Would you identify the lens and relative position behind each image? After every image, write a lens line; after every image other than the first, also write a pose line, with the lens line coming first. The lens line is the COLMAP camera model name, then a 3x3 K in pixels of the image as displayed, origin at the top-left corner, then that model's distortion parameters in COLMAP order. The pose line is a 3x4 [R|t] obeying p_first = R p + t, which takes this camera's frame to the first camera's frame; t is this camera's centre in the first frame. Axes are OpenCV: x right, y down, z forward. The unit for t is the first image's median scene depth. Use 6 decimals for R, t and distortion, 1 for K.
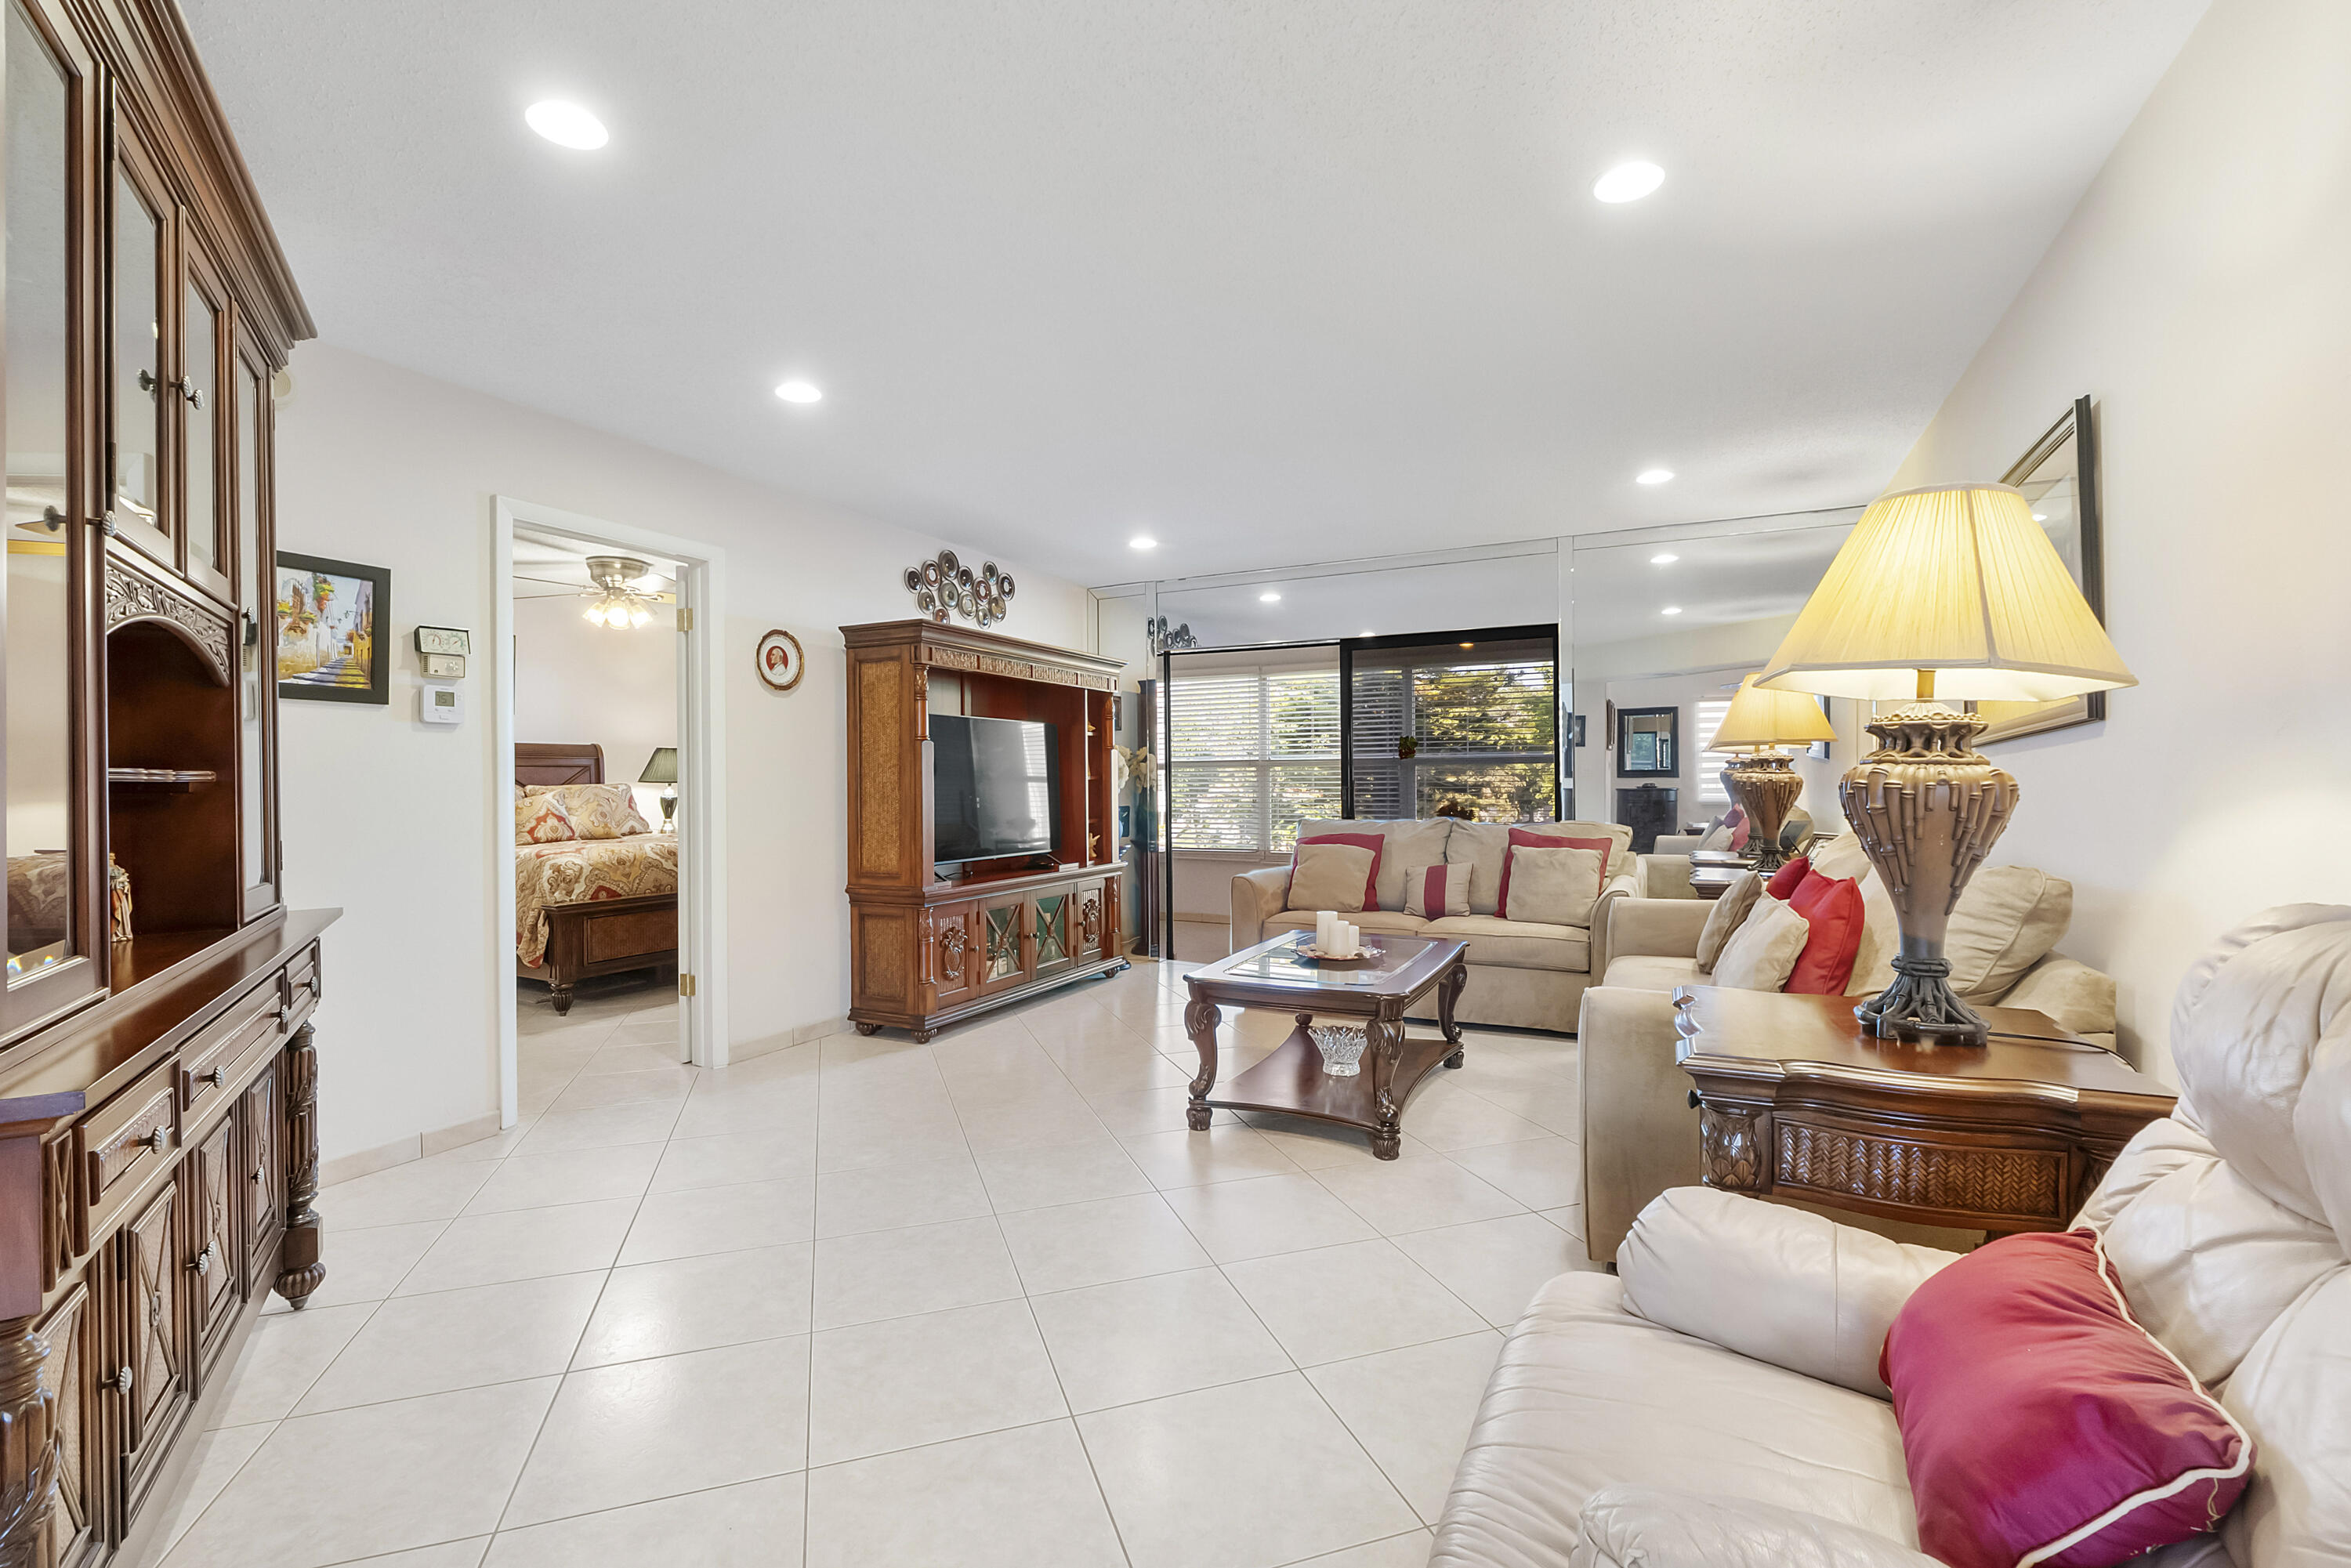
lens RADIAL K [[1007.2, 0, 1192.9], [0, 1007.2, 781.6], [0, 0, 1]] dist [-0.002162, 0.000228]
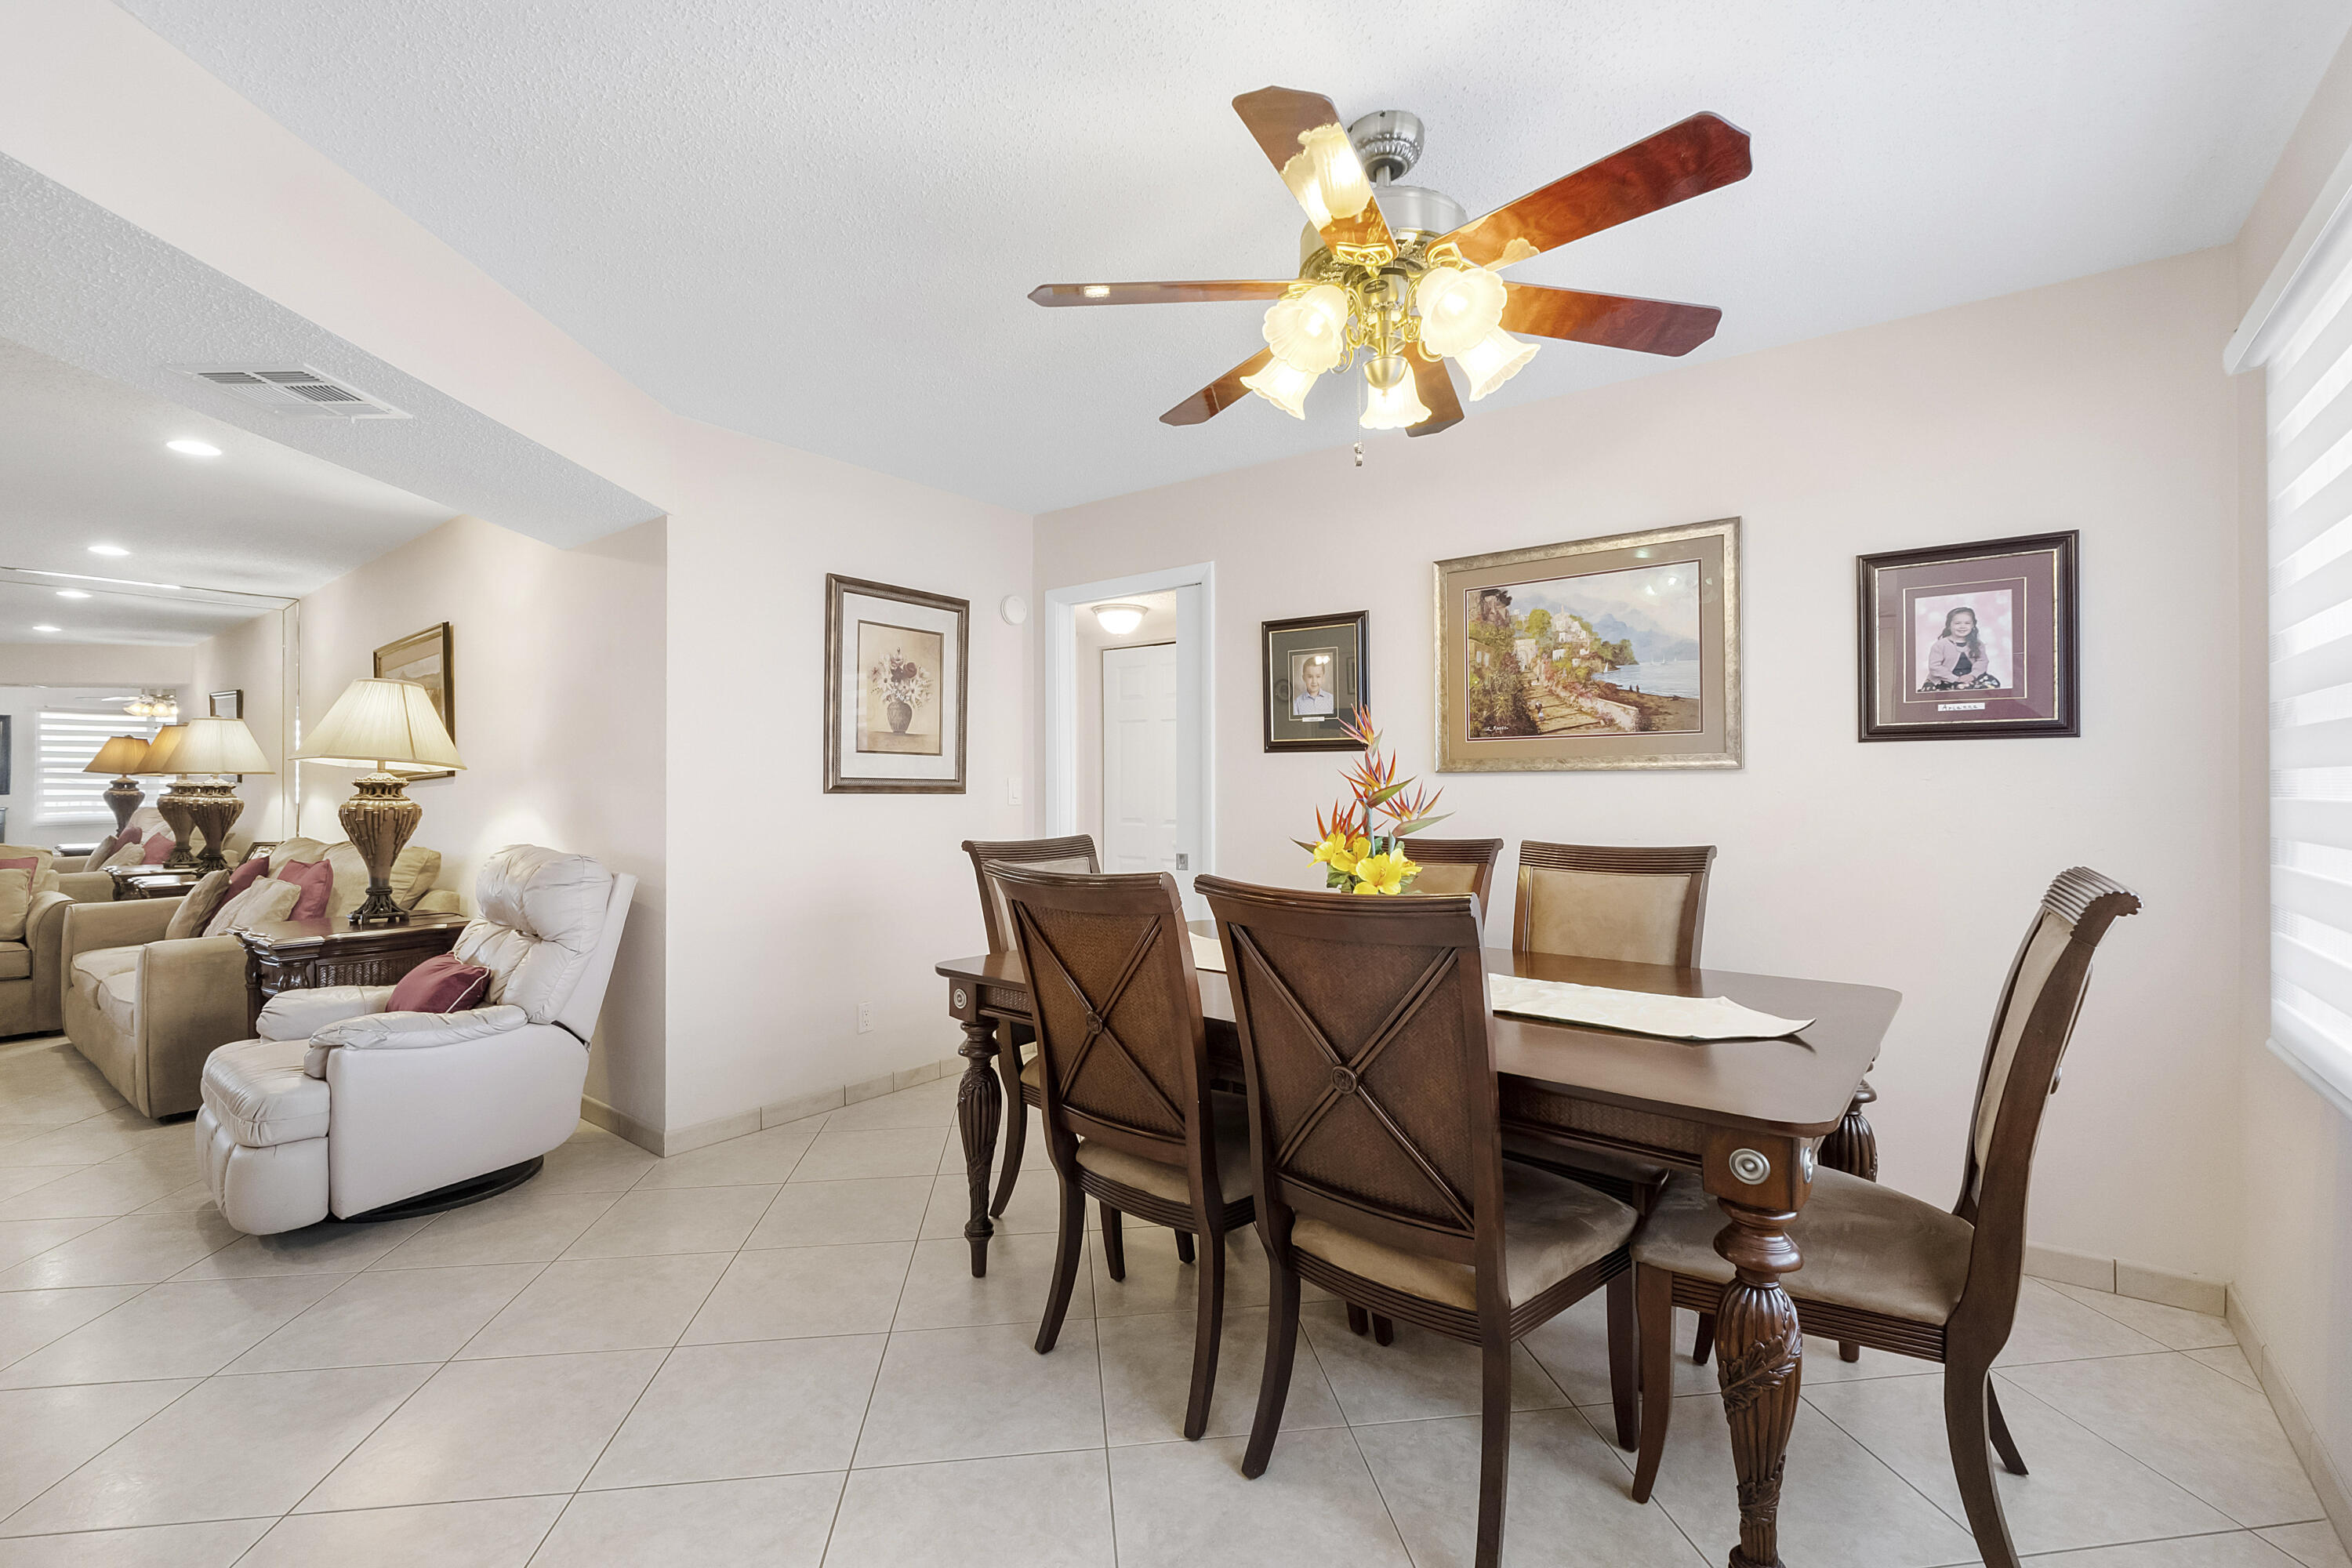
lens RADIAL K [[1007.7, 0, 1190.7], [0, 1007.7, 787.8], [0, 0, 1]] dist [-0.002162, 0.000228]
pose [[0.197377, 0.005446, 0.980313, -0.938927], [-0.000066, 0.999985, -0.005542, -0.028029], [-0.980328, 0.001029, 0.197374, -1.019013]]
